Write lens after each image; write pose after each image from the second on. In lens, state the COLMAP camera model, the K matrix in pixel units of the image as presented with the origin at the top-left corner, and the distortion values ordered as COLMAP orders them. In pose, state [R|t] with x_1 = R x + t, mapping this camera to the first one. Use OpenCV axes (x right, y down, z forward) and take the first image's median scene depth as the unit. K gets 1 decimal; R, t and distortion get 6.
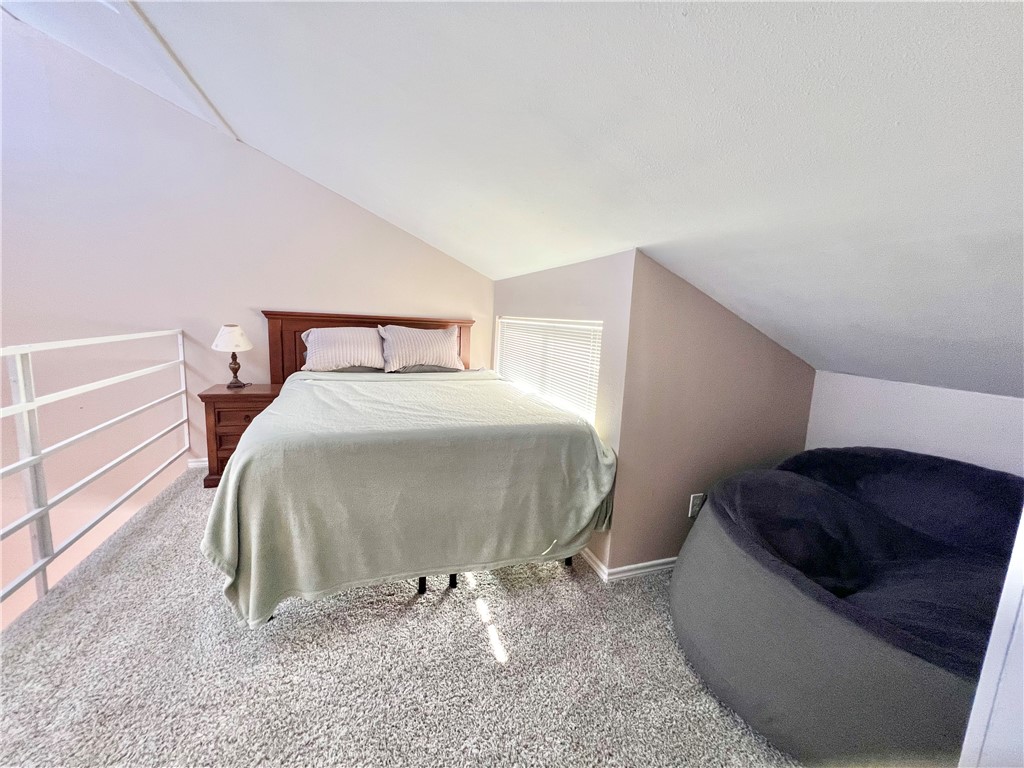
lens RADIAL K [[411.6, 0, 512.0], [0, 411.6, 384.0], [0, 0, 1]] dist [-0.000704, -0.000272]
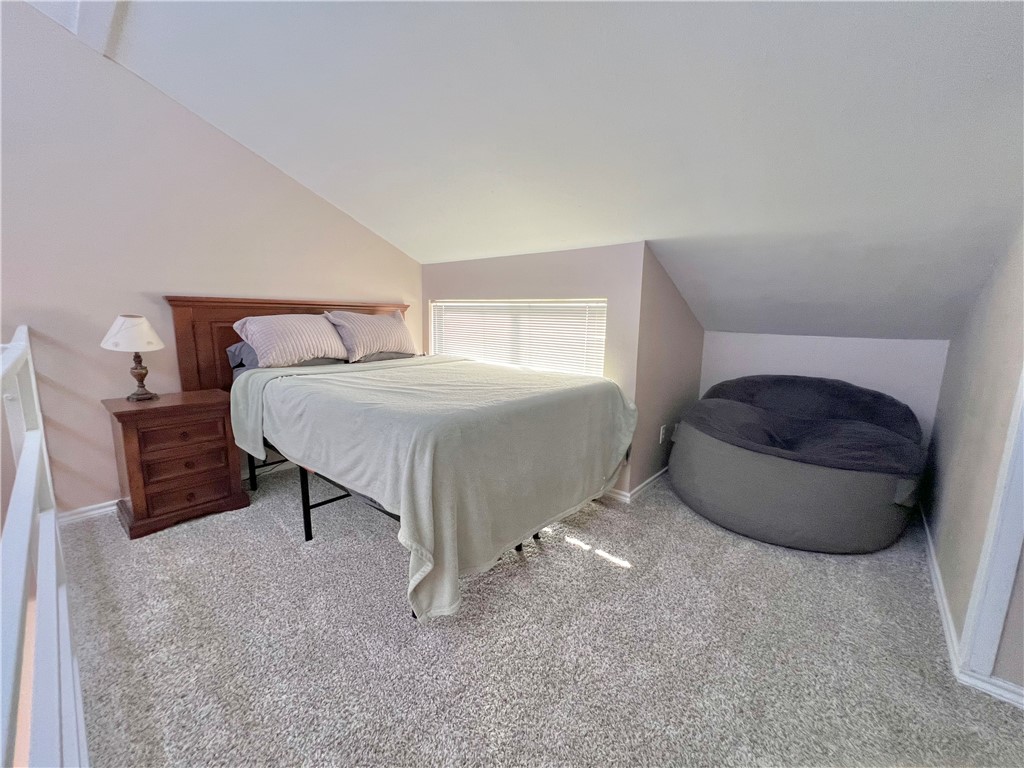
lens RADIAL K [[411.5, 0, 512.0], [0, 411.5, 384.0], [0, 0, 1]] dist [-0.003385, -0.000010]
pose [[0.872516, -0.112555, 0.475445, -0.454248], [0.098801, 0.993645, 0.053918, 0.005411], [-0.478492, -0.000070, 0.878092, 0.033356]]
